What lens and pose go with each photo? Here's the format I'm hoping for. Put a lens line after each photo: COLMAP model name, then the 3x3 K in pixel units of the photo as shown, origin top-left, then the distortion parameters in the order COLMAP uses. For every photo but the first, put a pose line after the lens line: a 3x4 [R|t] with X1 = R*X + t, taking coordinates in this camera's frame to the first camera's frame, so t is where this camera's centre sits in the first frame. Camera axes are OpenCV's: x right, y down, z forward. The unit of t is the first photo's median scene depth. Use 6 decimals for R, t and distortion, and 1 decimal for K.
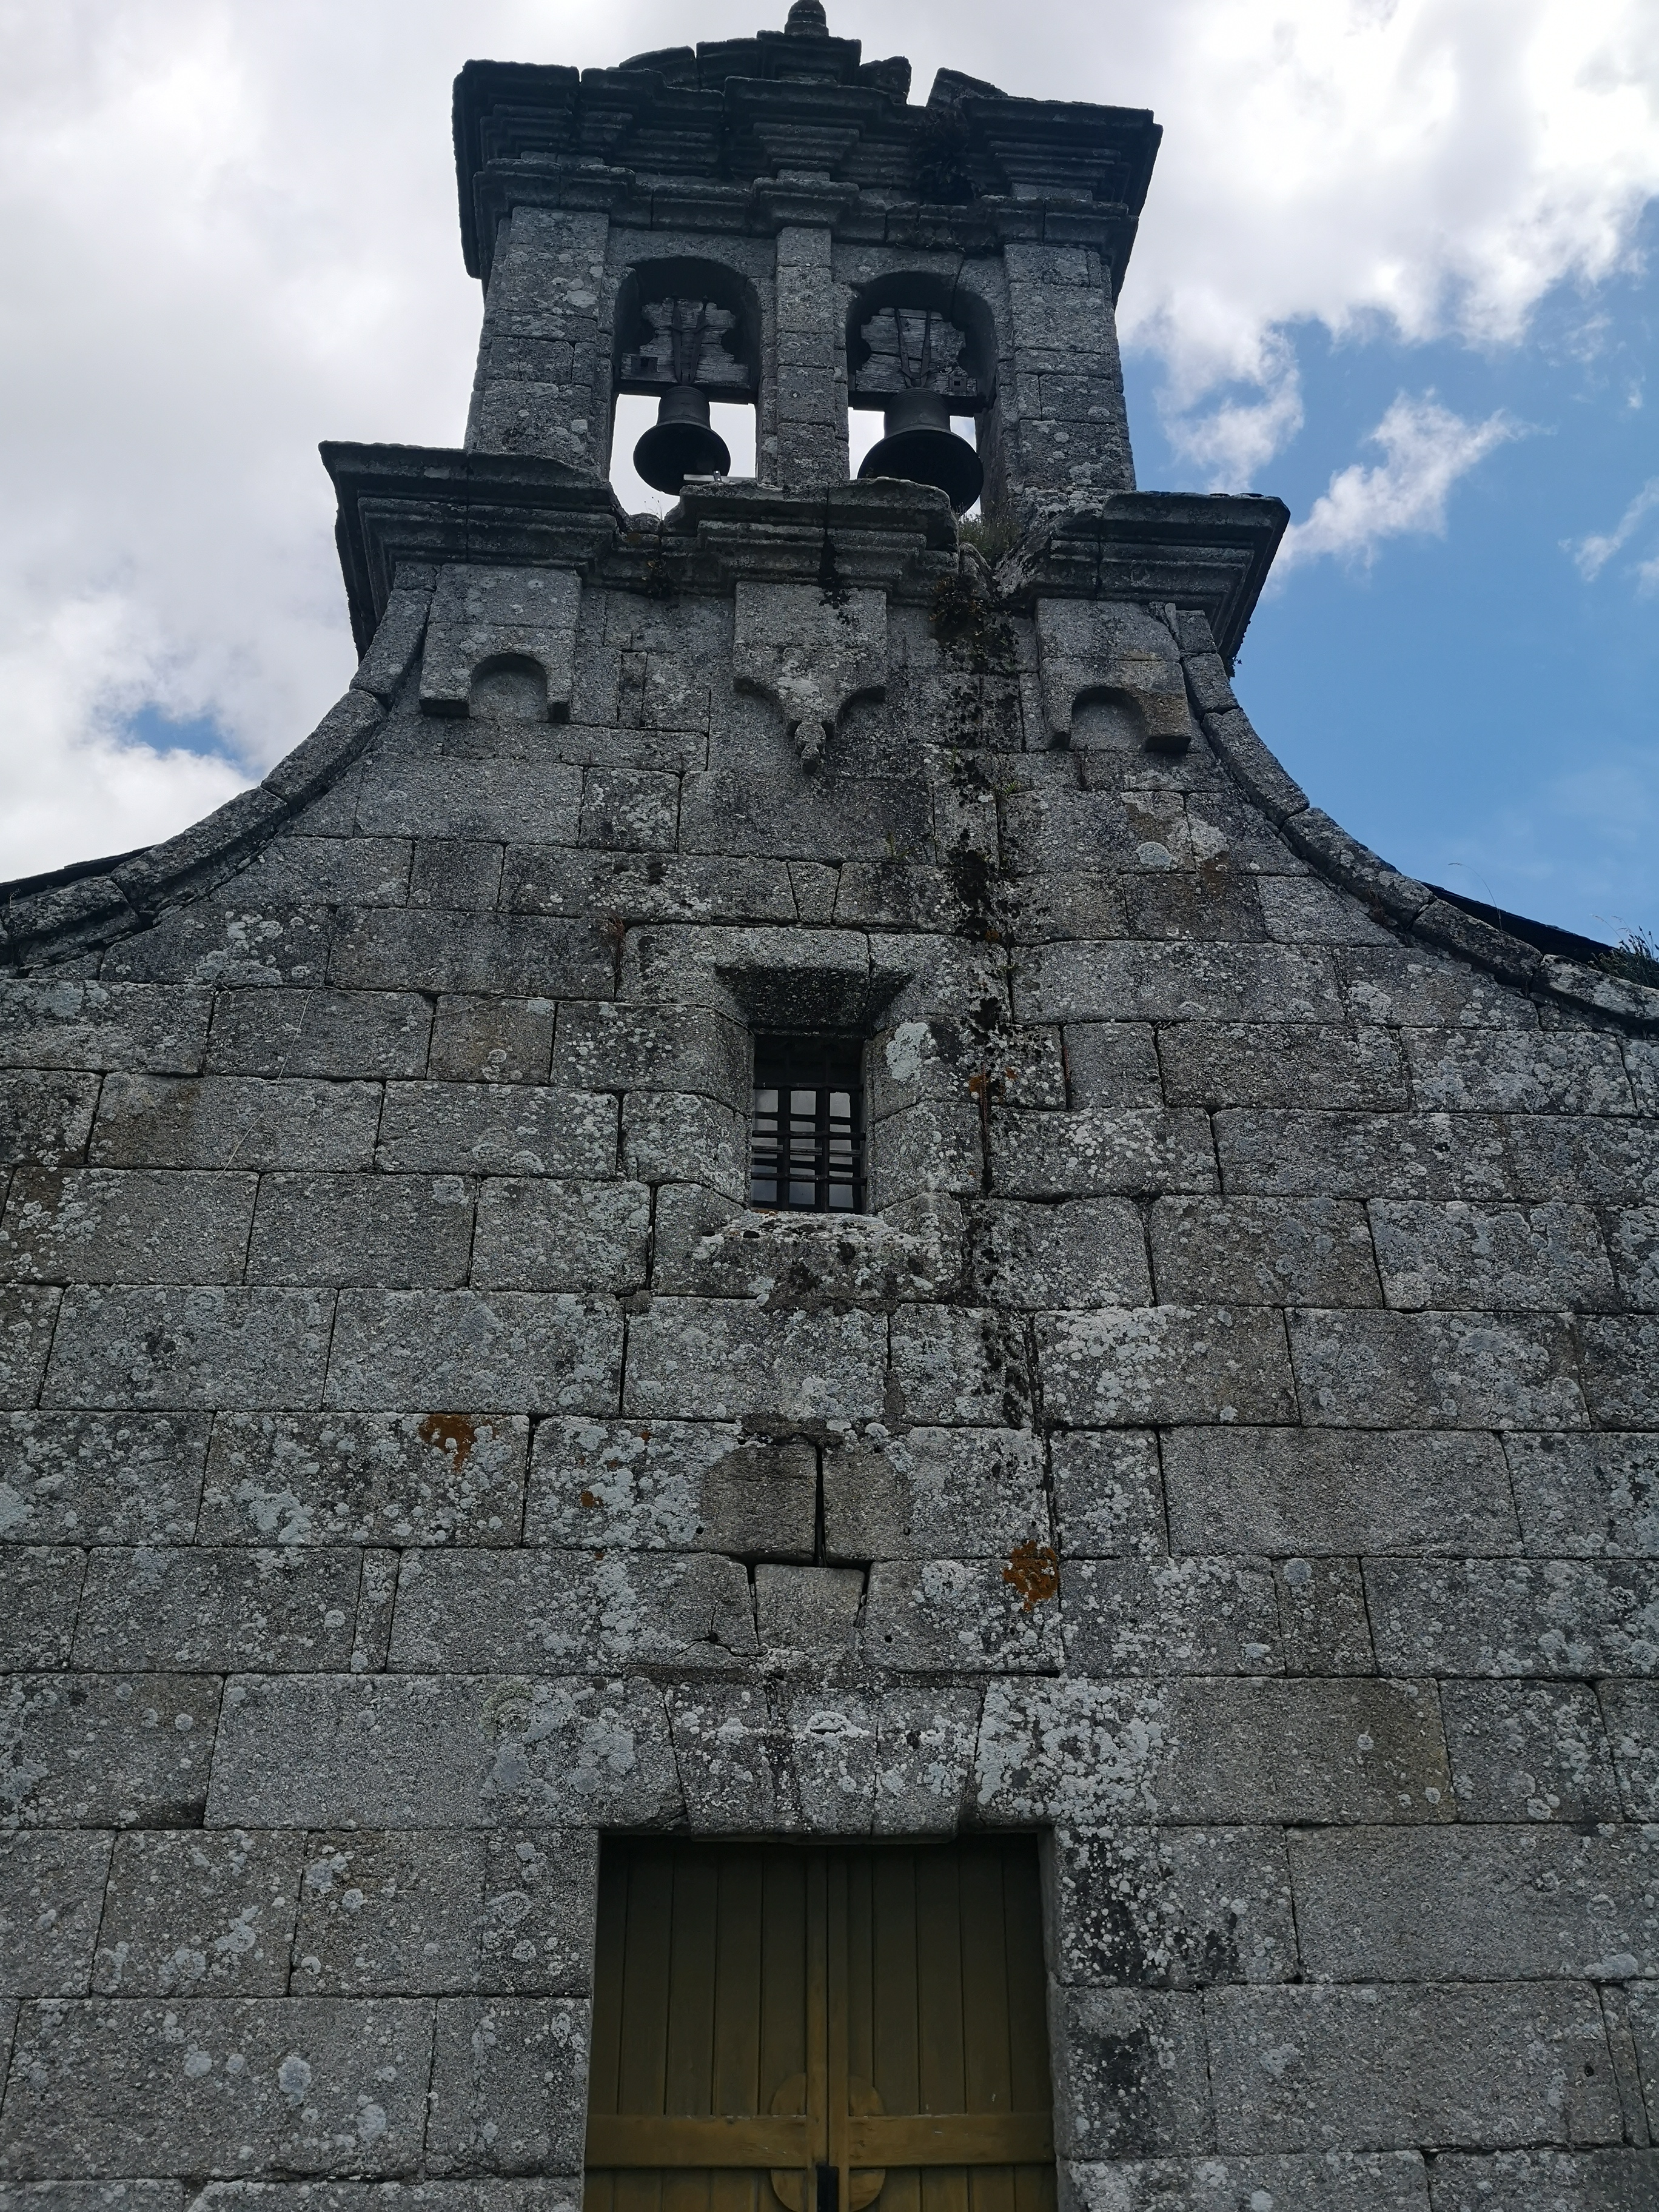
lens RADIAL K [[1877.9, 0, 829.5], [0, 1877.9, 1106.0], [0, 0, 1]] dist [0.130936, -0.443256]
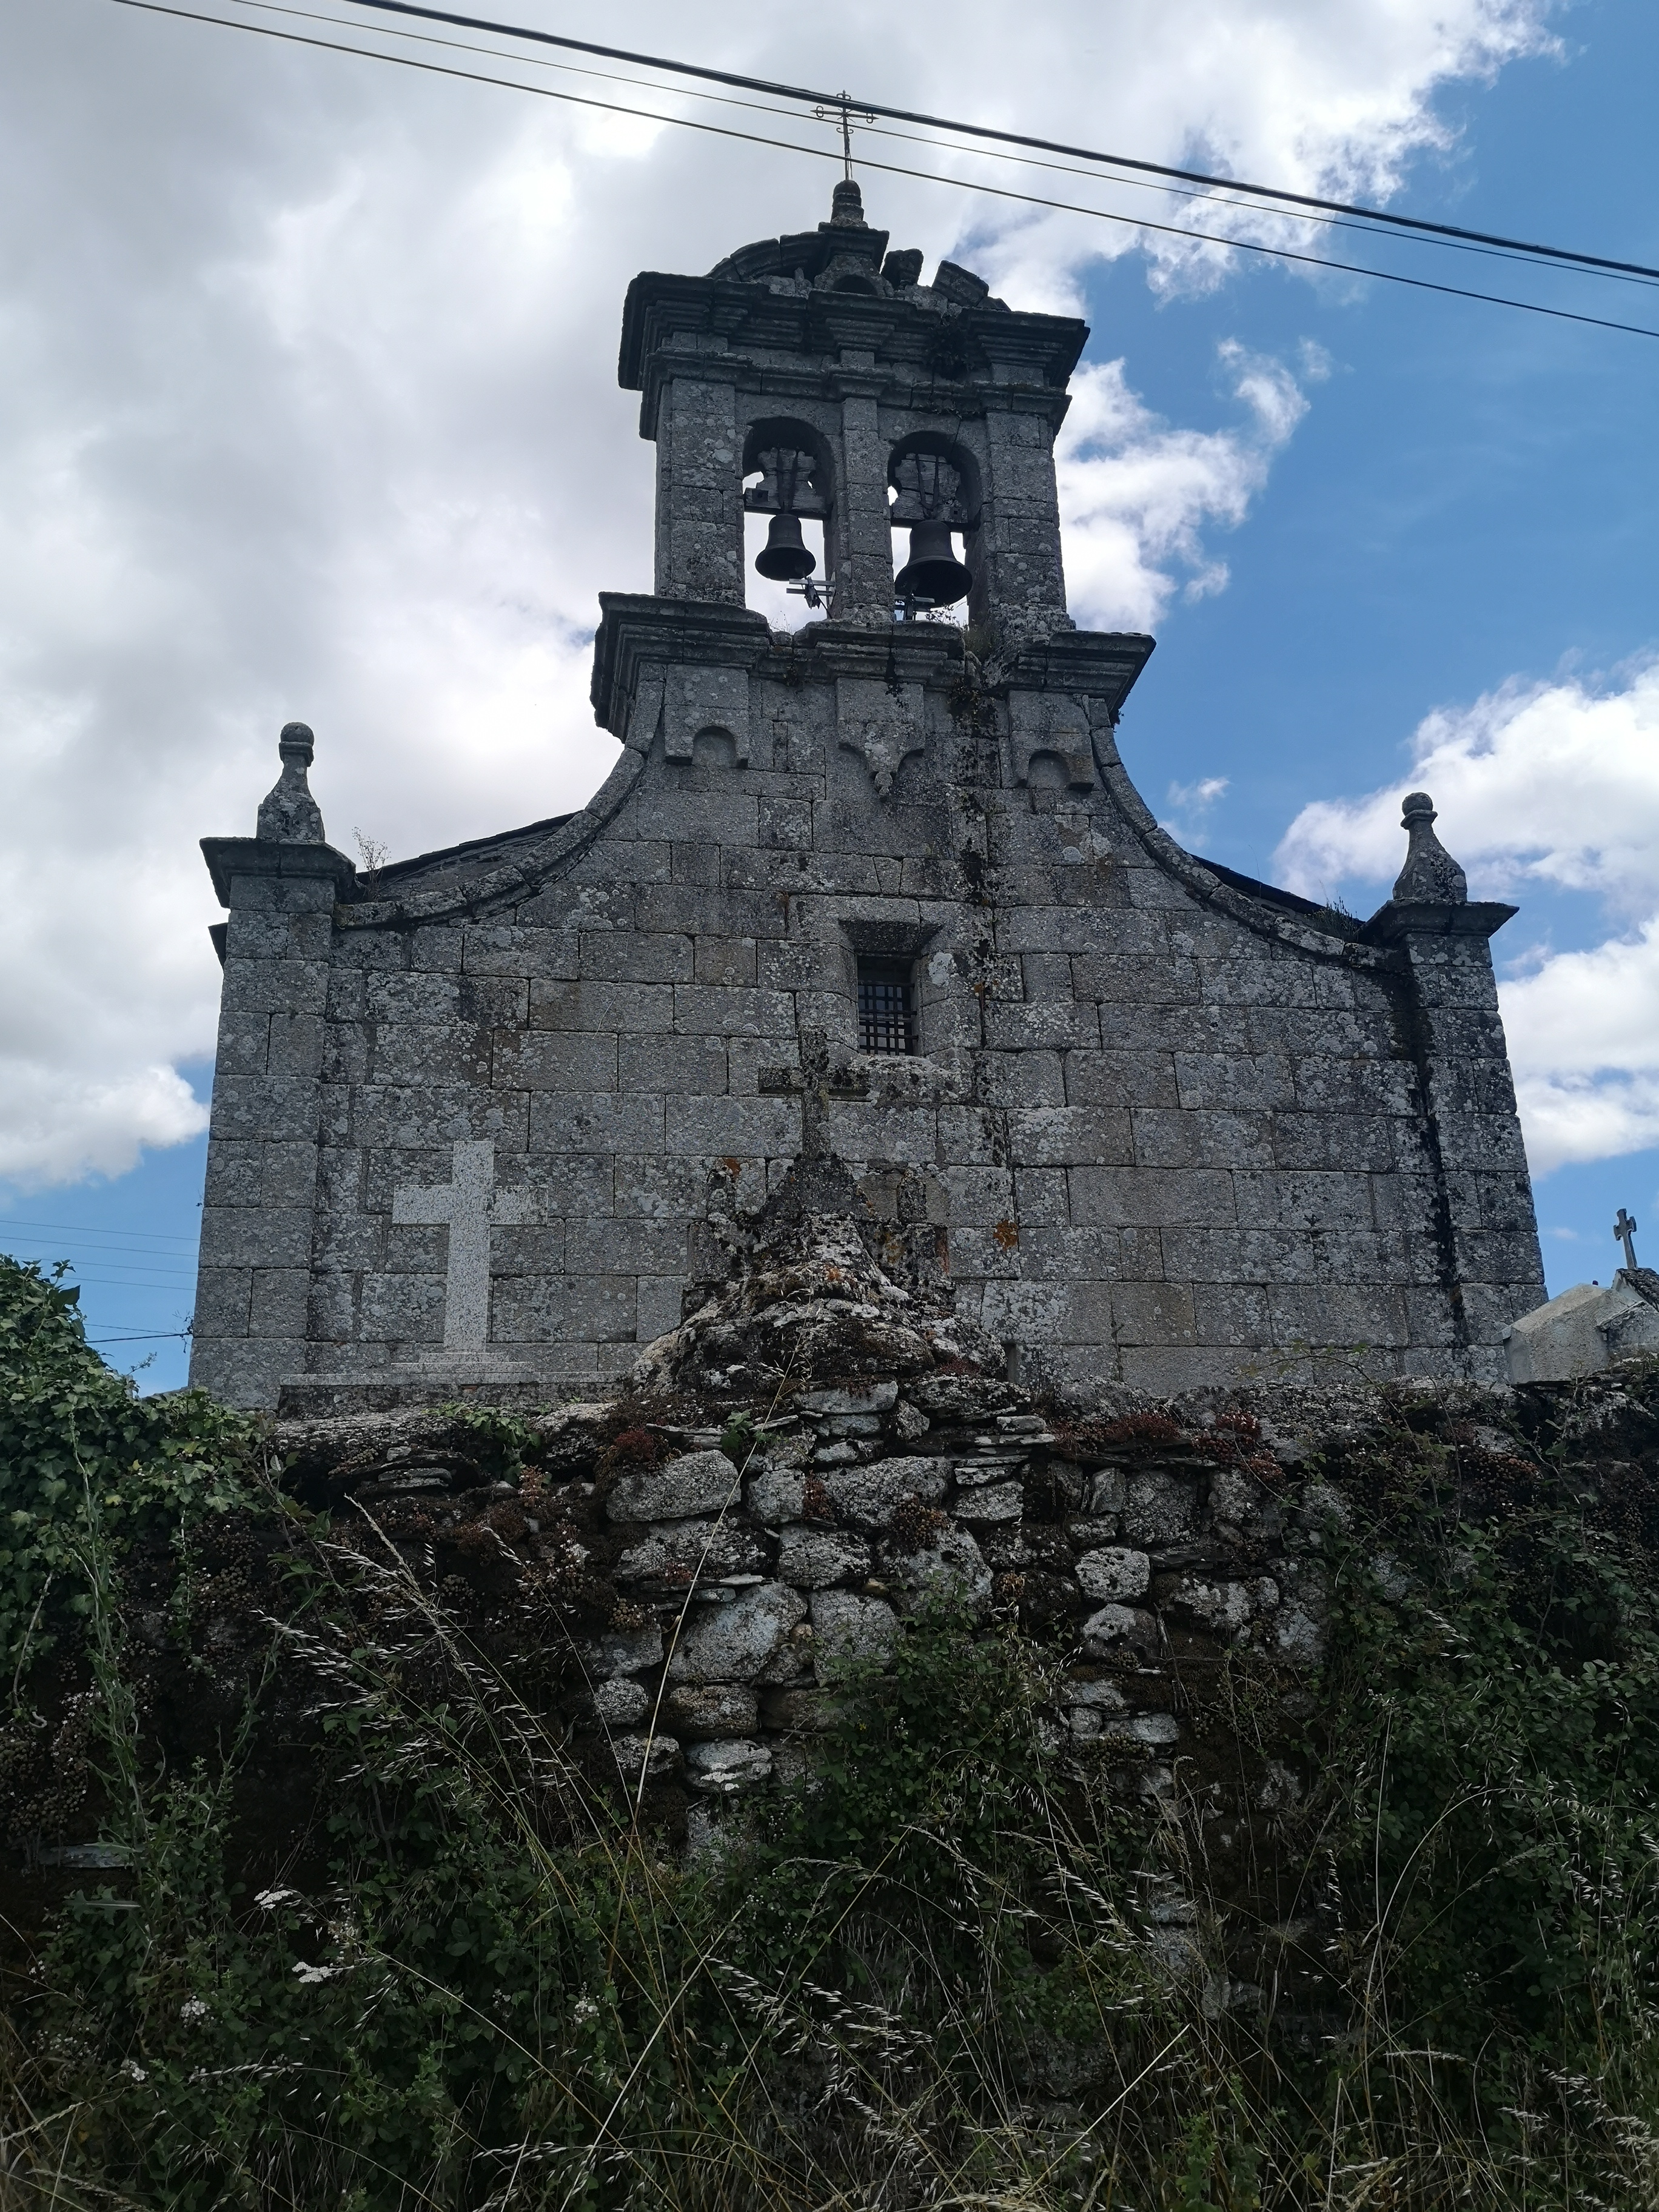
lens RADIAL K [[1877.9, 0, 829.5], [0, 1877.9, 1106.0], [0, 0, 1]] dist [0.130936, -0.443256]
pose [[0.997150, 0.011527, 0.074554, -0.214395], [-0.022443, 0.988840, 0.147282, -0.172610], [-0.072024, -0.148535, 0.986281, -0.896492]]
